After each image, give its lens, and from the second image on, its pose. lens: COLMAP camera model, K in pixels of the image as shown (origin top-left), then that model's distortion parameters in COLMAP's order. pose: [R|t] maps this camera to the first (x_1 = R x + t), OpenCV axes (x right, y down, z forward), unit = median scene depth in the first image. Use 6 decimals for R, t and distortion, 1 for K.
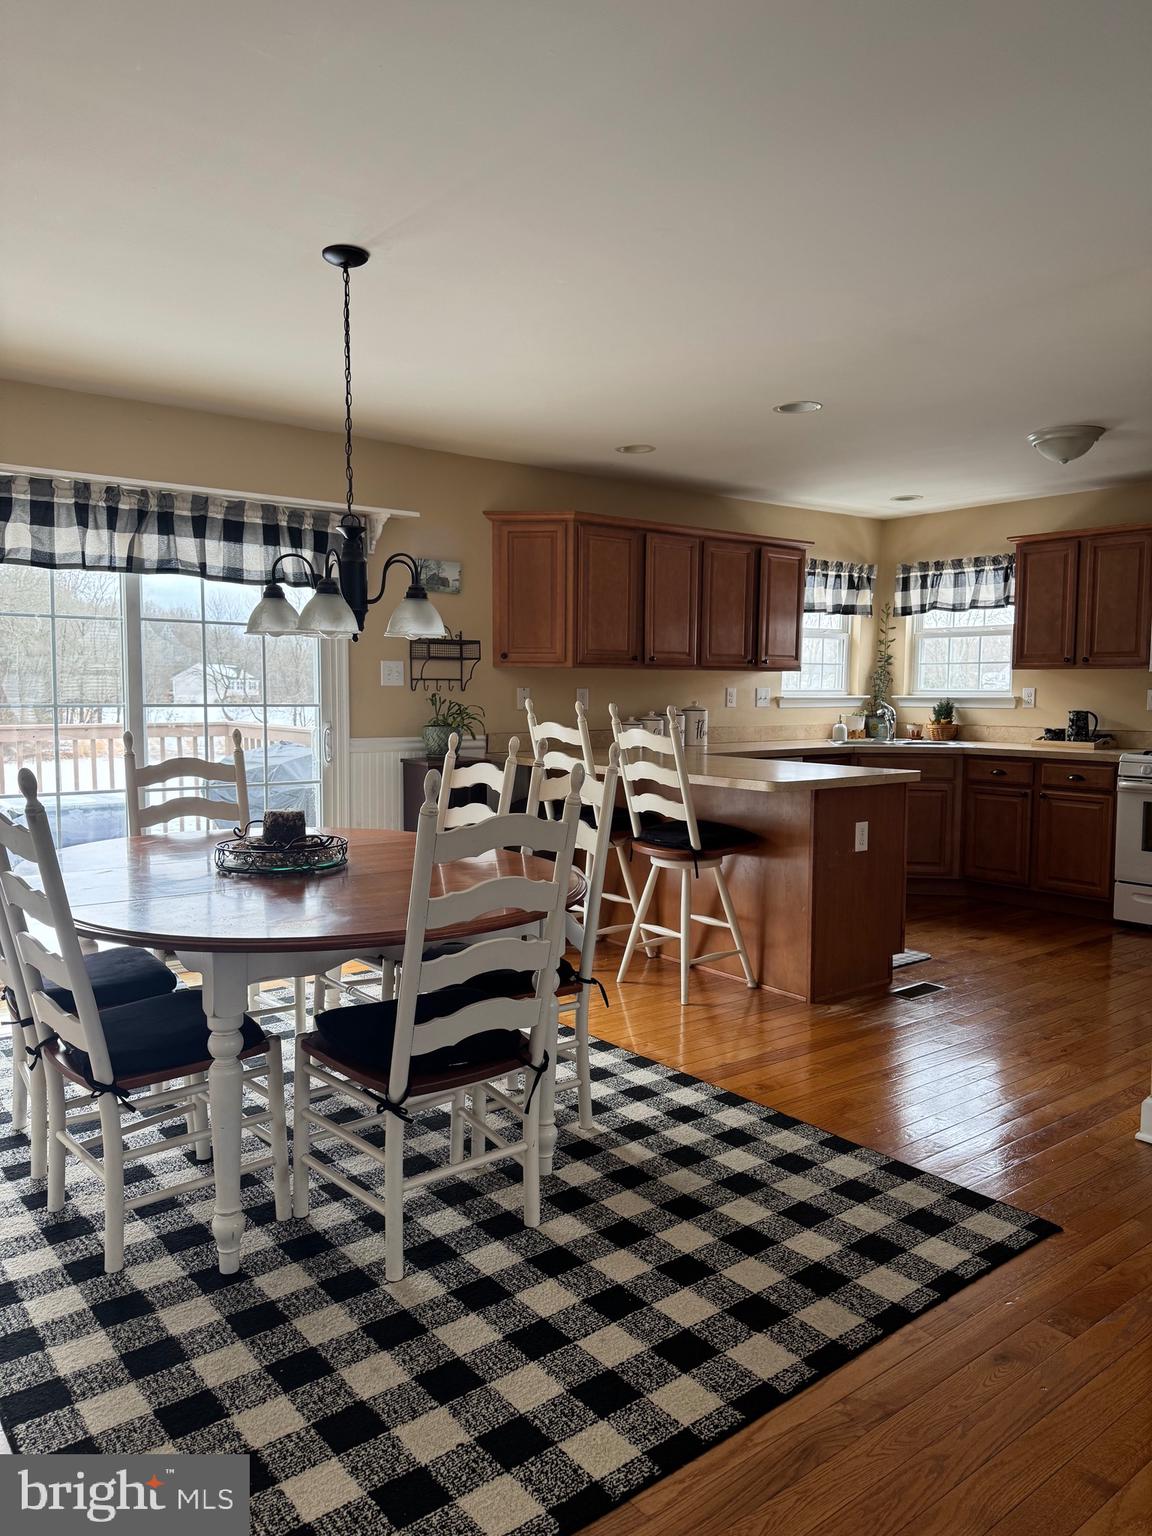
lens RADIAL K [[1087.0, 0, 560.4], [0, 1087.0, 765.9], [0, 0, 1]] dist [0.034590, -0.034361]
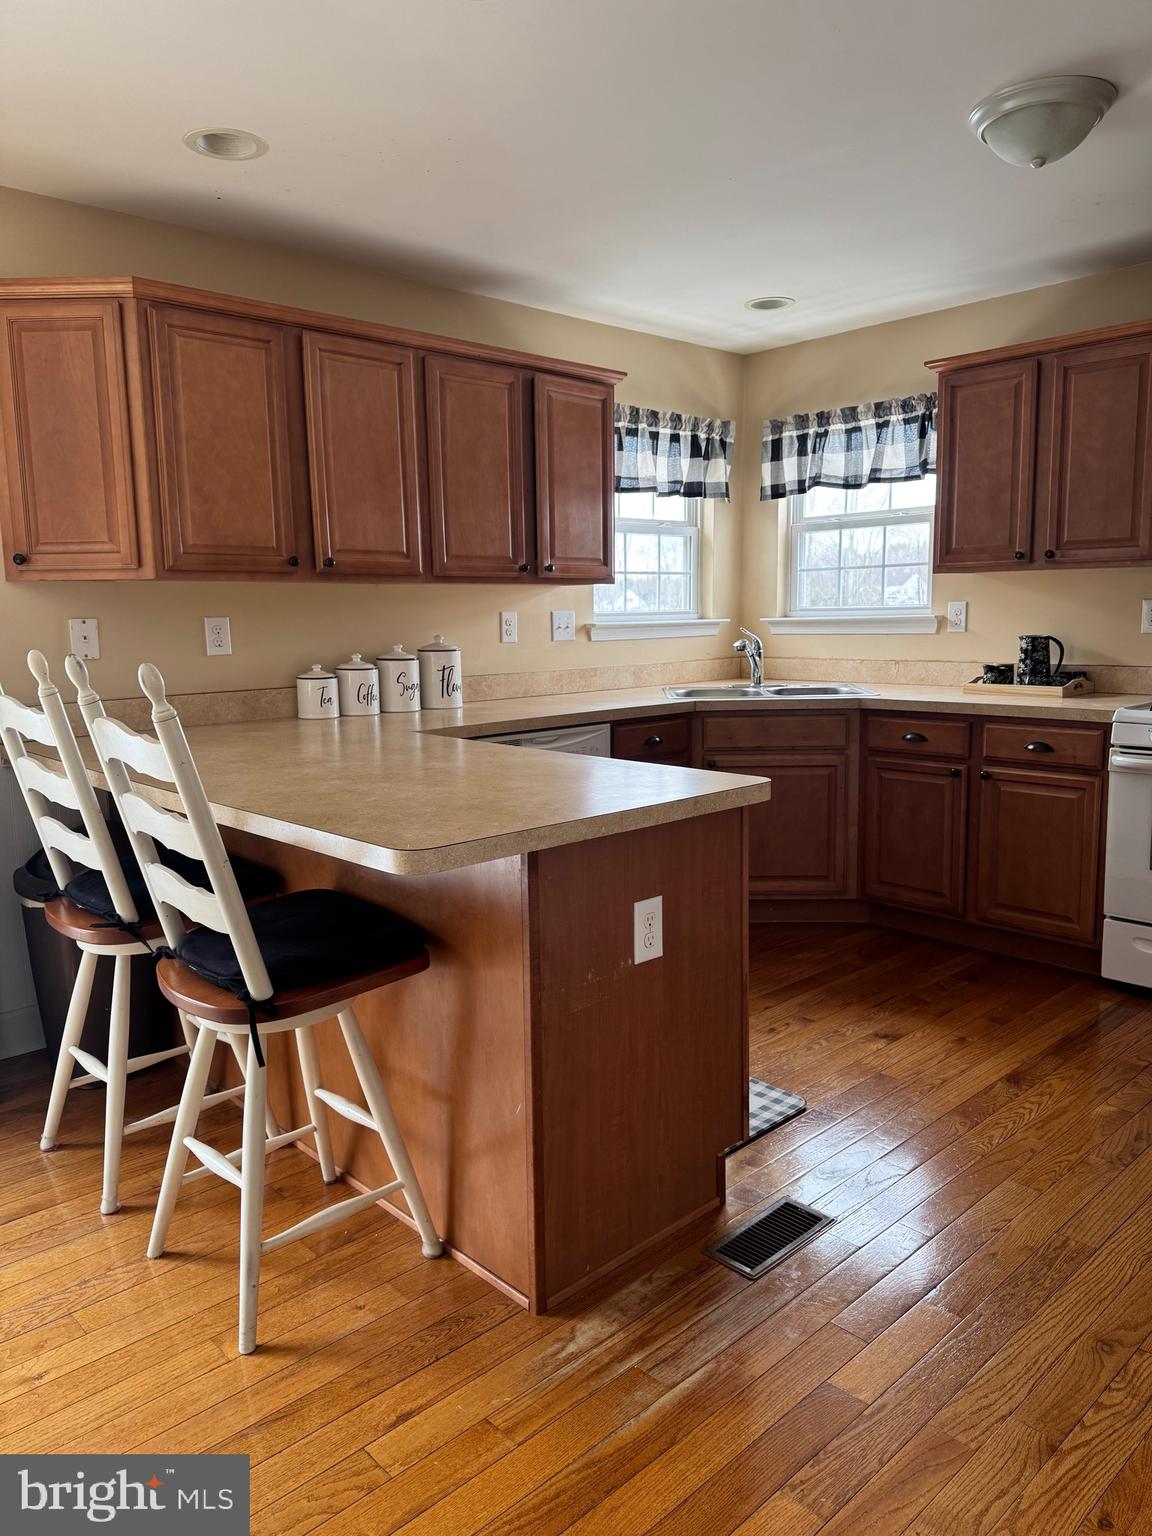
lens RADIAL K [[1087.0, 0, 577.9], [0, 1087.0, 765.2], [0, 0, 1]] dist [0.034590, -0.034361]
pose [[0.994947, -0.035600, 0.093873, 0.149061], [0.029131, 0.997163, 0.069404, -0.027891], [-0.096077, -0.066319, 0.993162, 0.396233]]
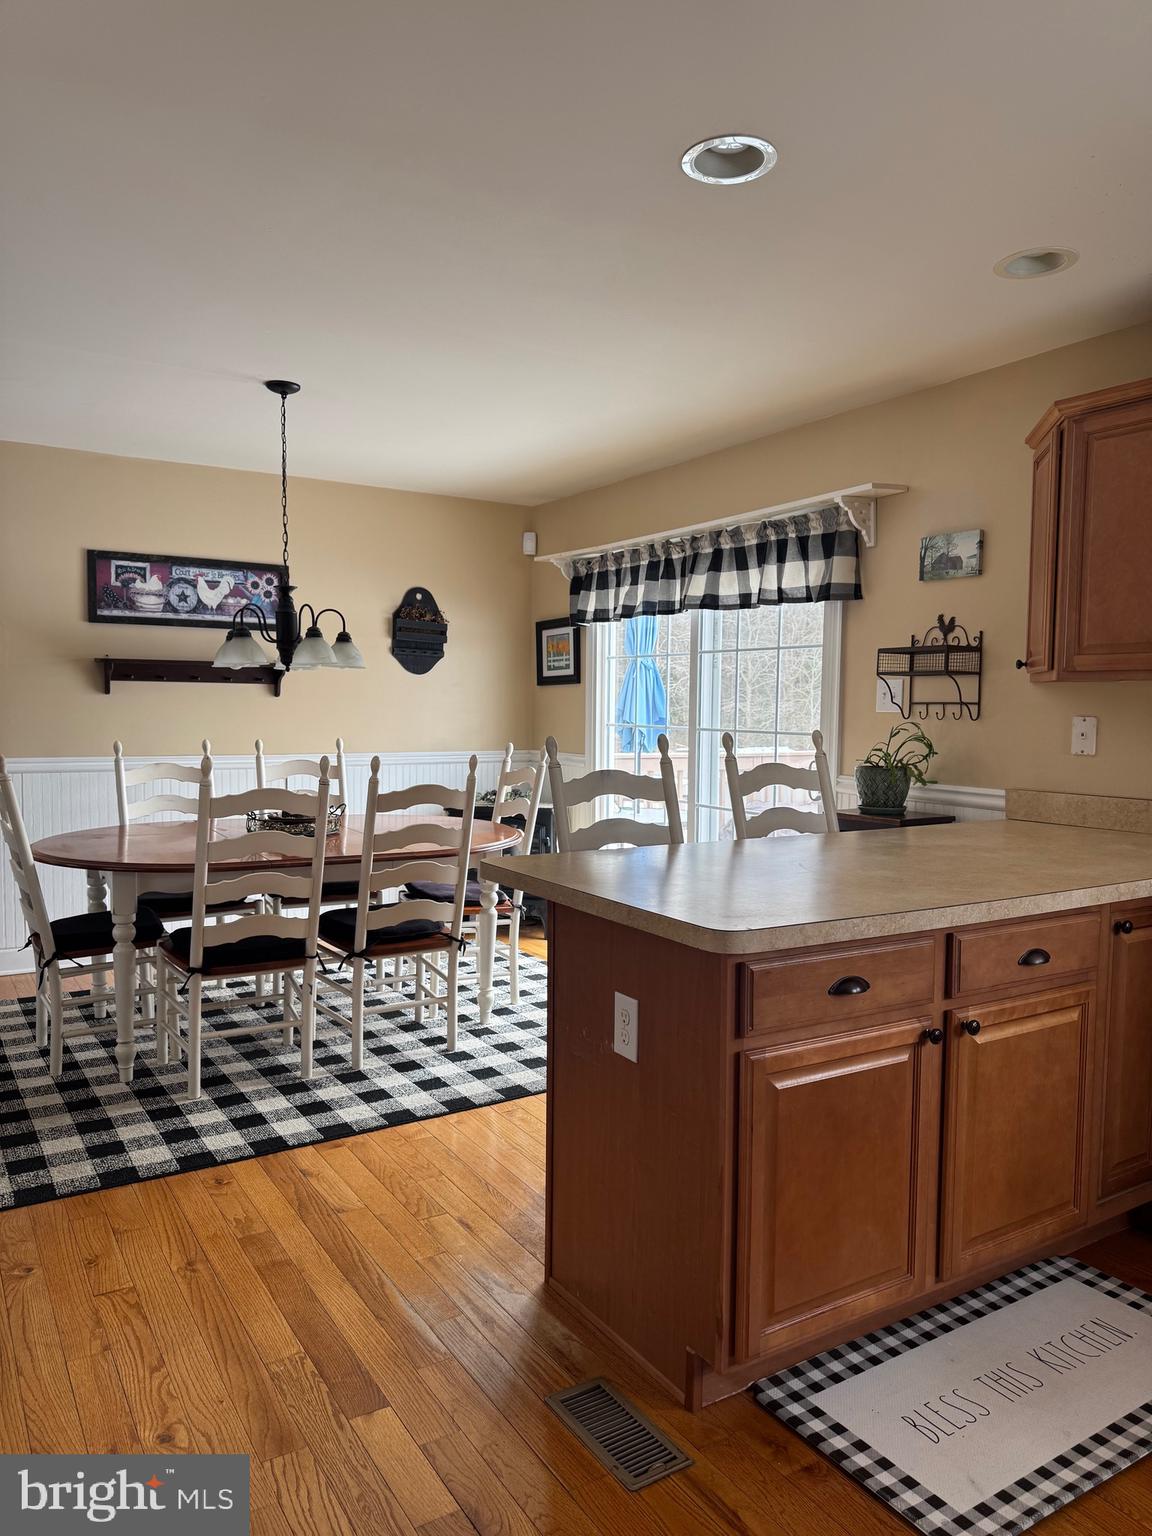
lens RADIAL K [[1087.0, 0, 571.3], [0, 1087.0, 770.0], [0, 0, 1]] dist [0.034590, -0.034361]
pose [[-0.105230, 0.057594, -0.992779, 0.539224], [-0.087567, 0.993907, 0.066941, -0.055230], [0.990585, 0.093978, -0.099545, 0.734668]]
